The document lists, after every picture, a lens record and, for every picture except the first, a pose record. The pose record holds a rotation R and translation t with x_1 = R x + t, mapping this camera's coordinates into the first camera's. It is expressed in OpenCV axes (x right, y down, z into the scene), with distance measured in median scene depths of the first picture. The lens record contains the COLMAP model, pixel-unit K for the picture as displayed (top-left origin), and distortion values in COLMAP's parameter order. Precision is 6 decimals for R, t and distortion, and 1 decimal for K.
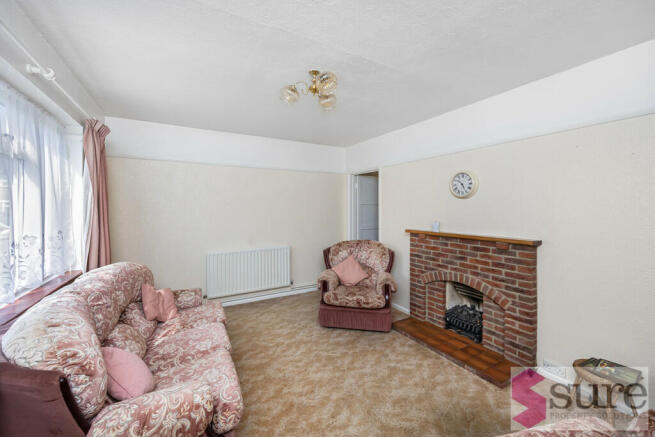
lens RADIAL K [[261.9, 0, 327.9], [0, 261.9, 212.7], [0, 0, 1]] dist [-0.003933, 0.000027]
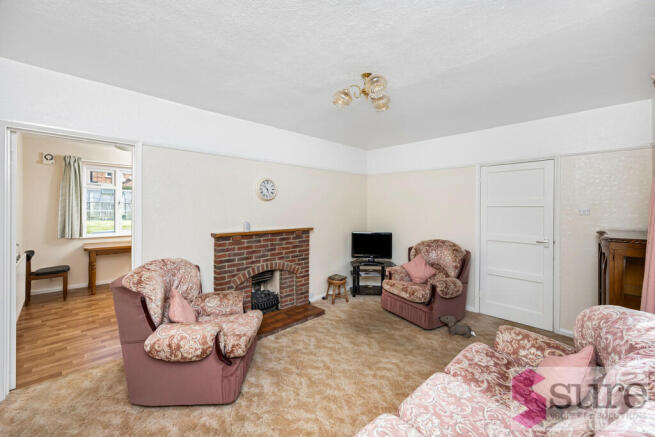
lens RADIAL K [[261.9, 0, 327.5], [0, 261.9, 213.4], [0, 0, 1]] dist [-0.003933, 0.000027]
pose [[-0.251944, -0.017288, 0.967587, -0.752674], [0.011698, 0.999713, 0.020908, -0.018773], [-0.967671, 0.016587, -0.251670, 1.061126]]
